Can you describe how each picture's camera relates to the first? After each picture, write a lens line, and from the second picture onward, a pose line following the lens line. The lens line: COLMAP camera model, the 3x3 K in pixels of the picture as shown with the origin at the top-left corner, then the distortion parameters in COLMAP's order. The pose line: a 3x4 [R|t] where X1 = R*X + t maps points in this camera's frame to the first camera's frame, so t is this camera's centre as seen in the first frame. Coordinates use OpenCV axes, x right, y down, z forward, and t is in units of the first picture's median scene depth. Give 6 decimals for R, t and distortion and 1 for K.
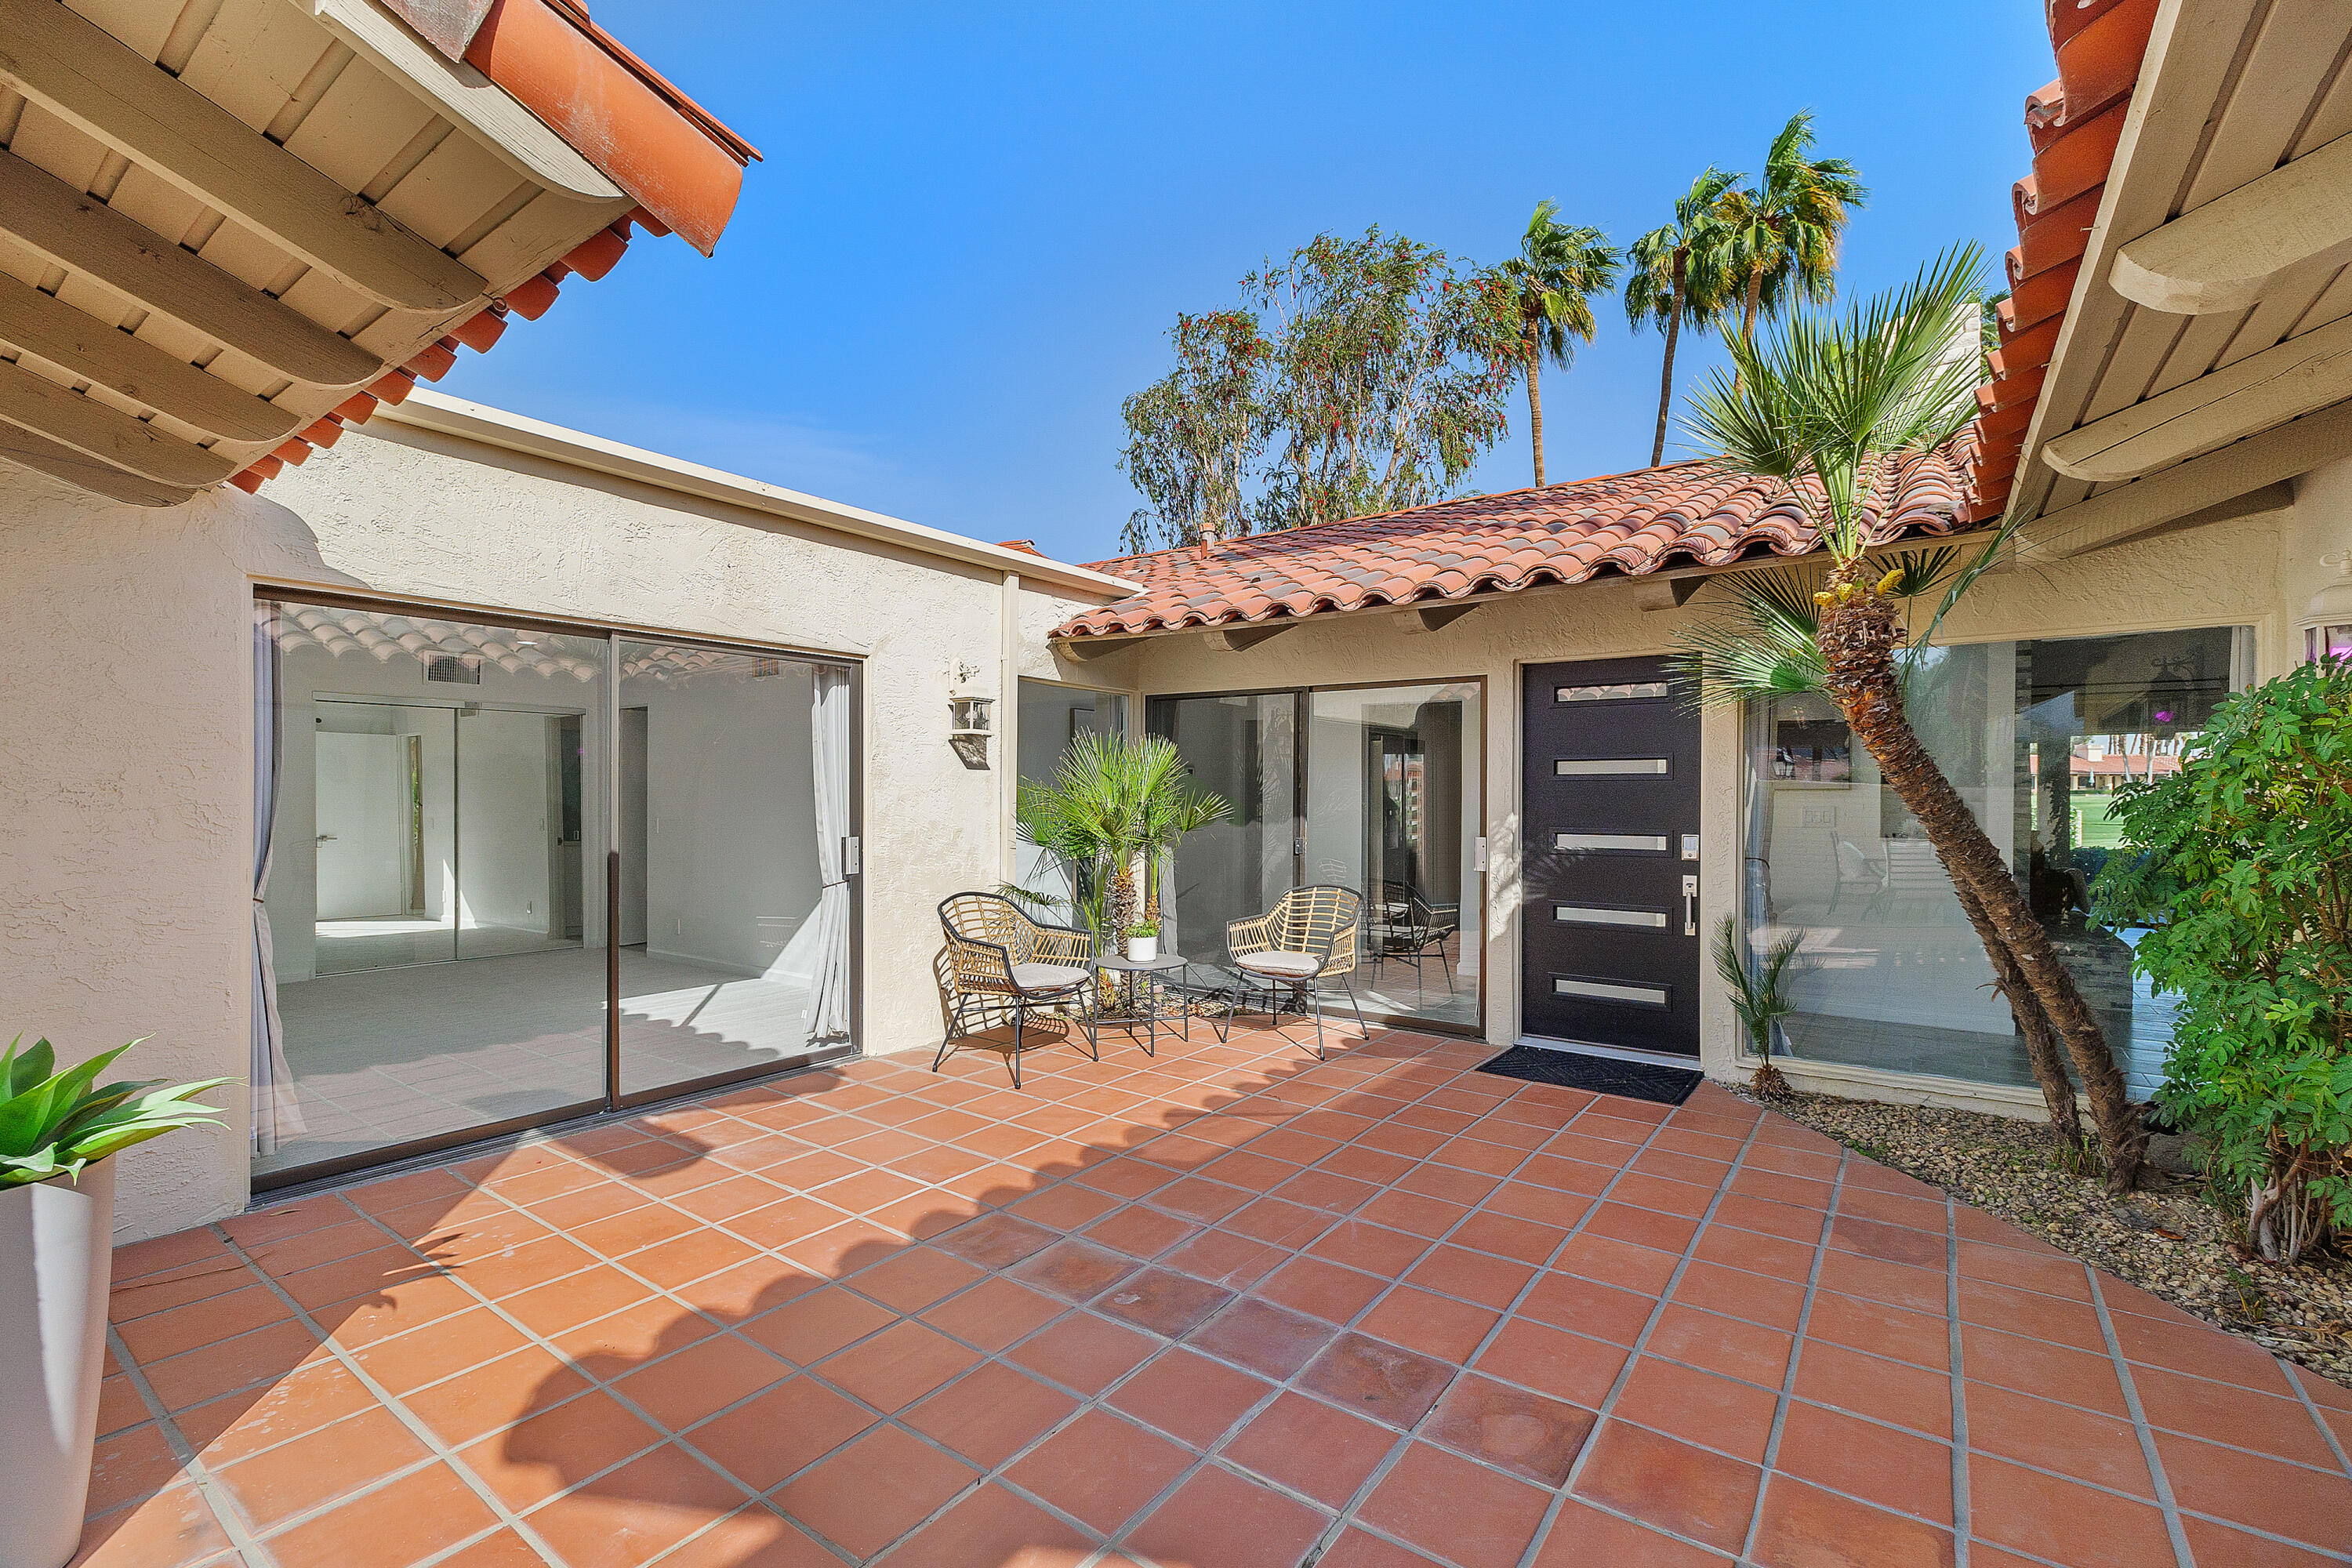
lens RADIAL K [[1030.9, 0, 1172.4], [0, 1030.9, 792.7], [0, 0, 1]] dist [-0.002809, -0.000126]
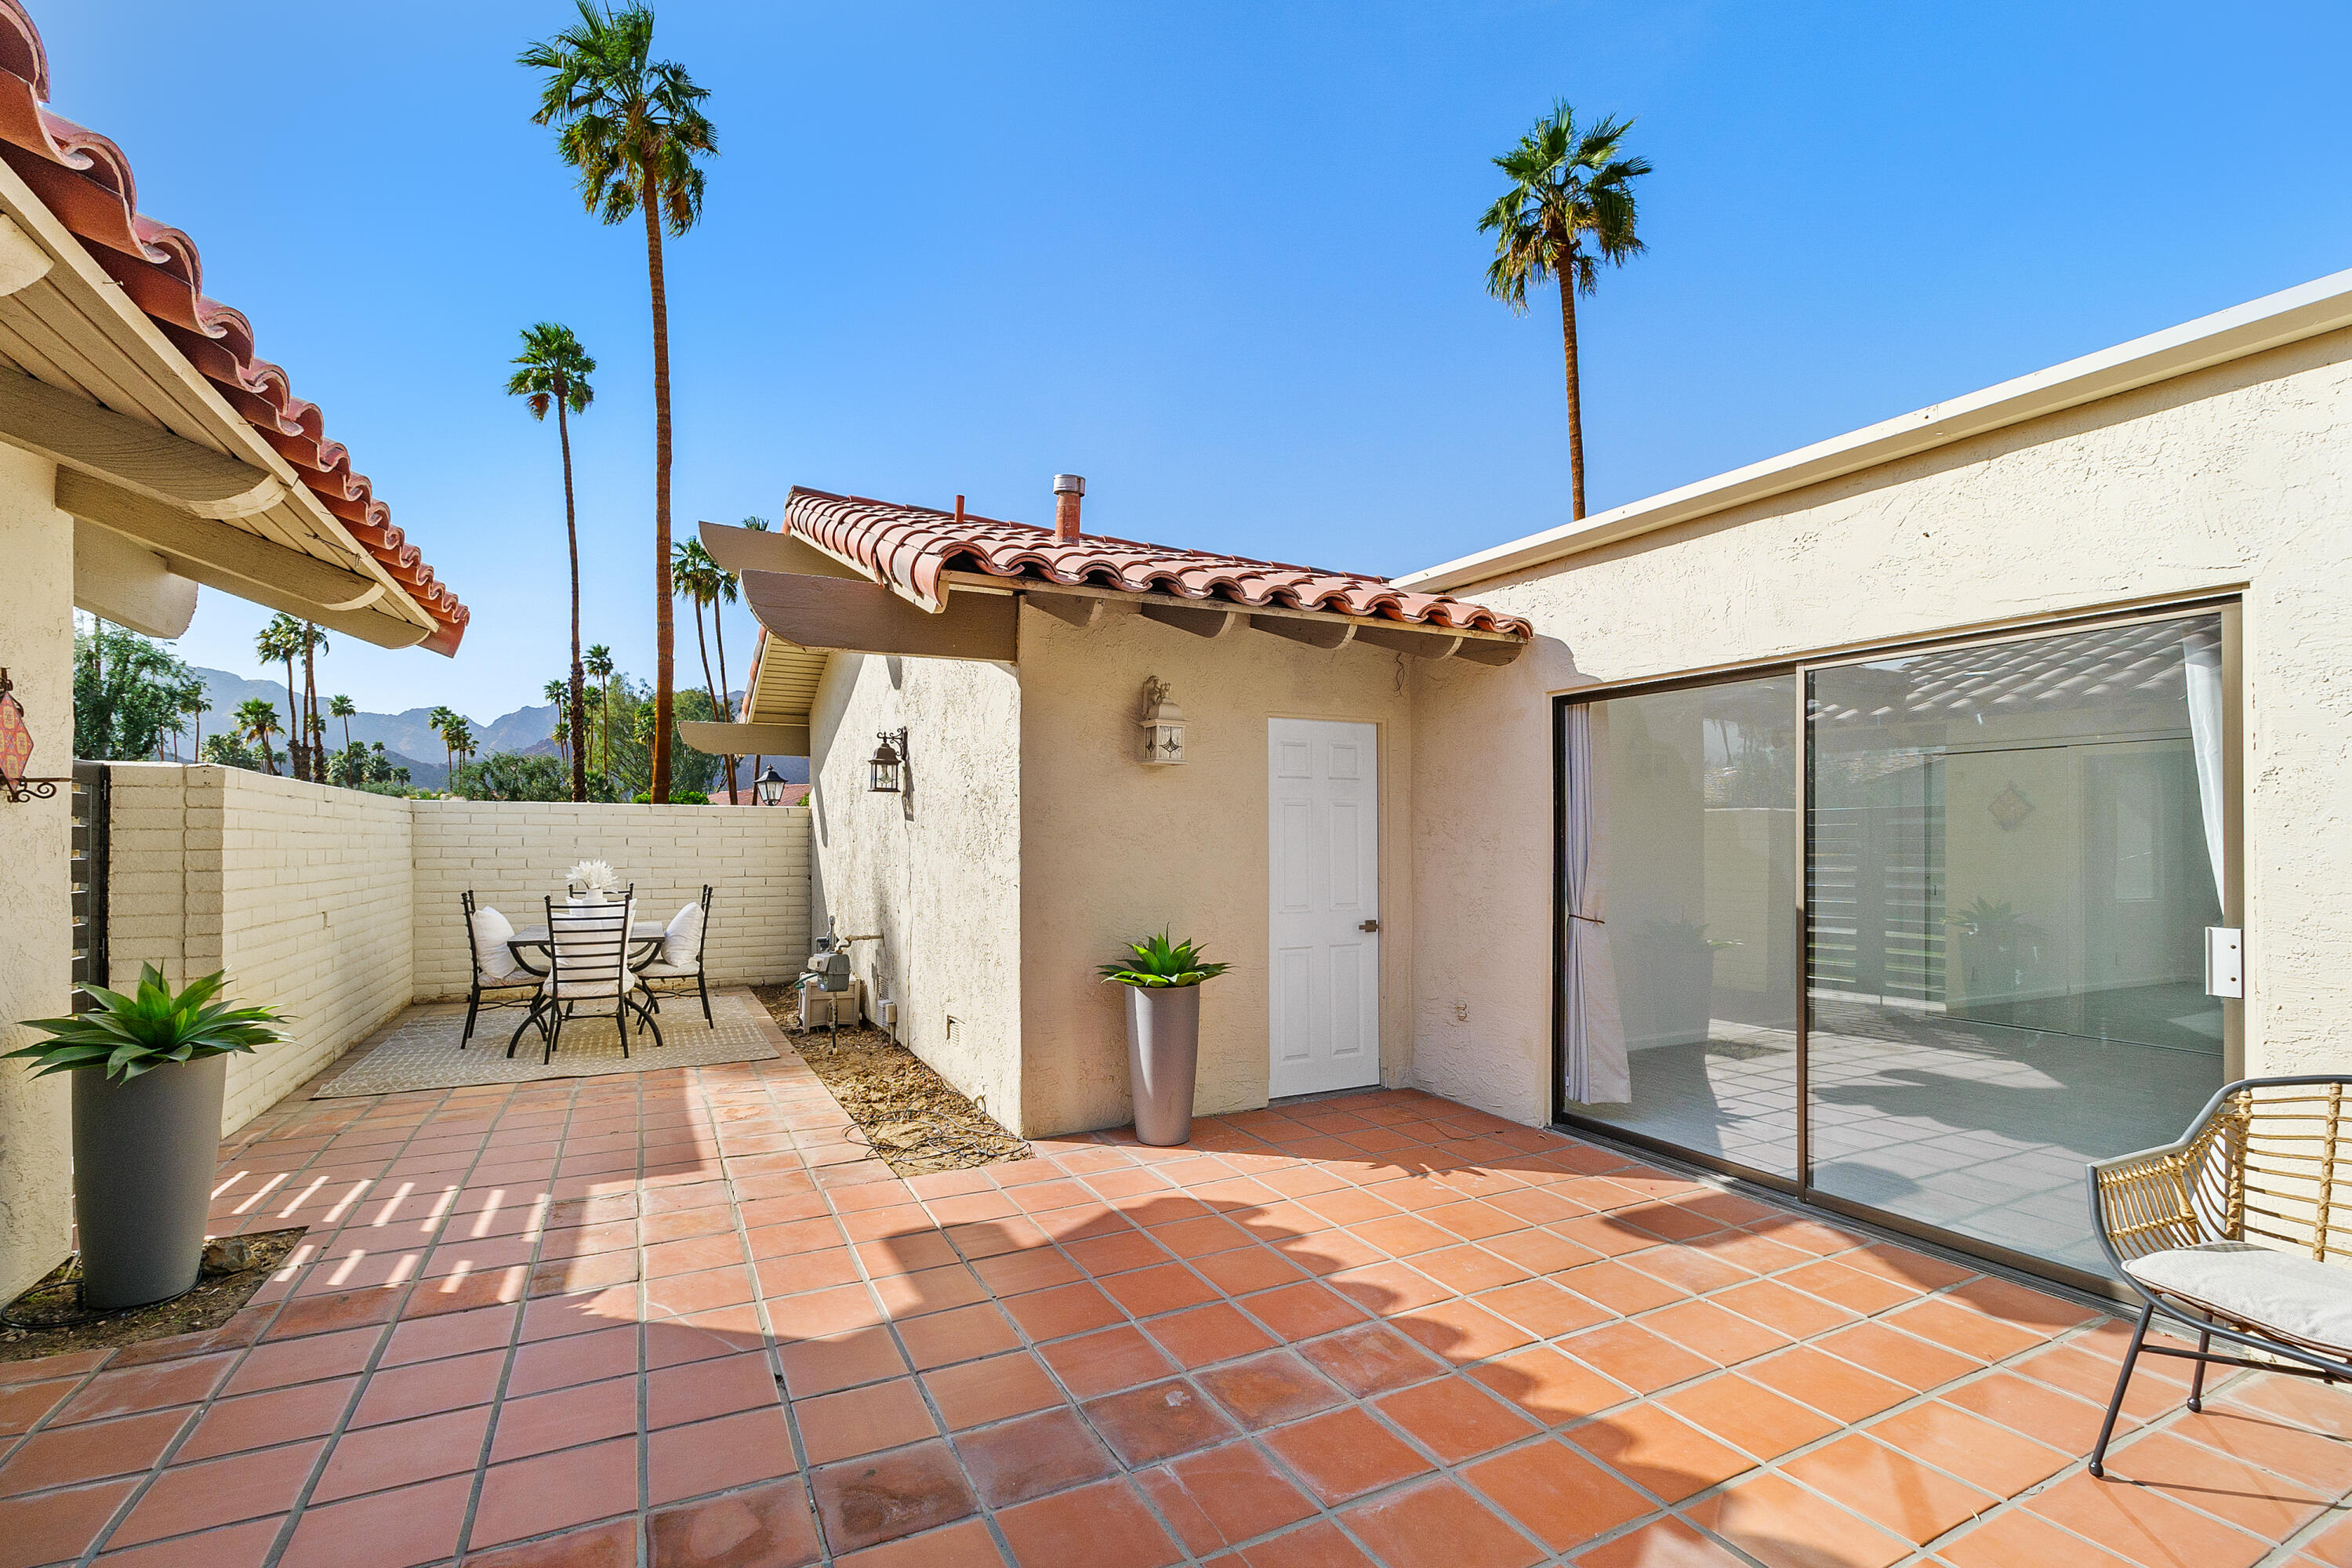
lens RADIAL K [[1030.9, 0, 1163.6], [0, 1030.9, 825.7], [0, 0, 1]] dist [-0.002809, -0.000126]
pose [[-0.454710, -0.015255, -0.890509, 0.565330], [-0.003163, 0.999875, -0.015514, 0.000726], [0.890634, -0.004238, -0.454702, 1.021159]]
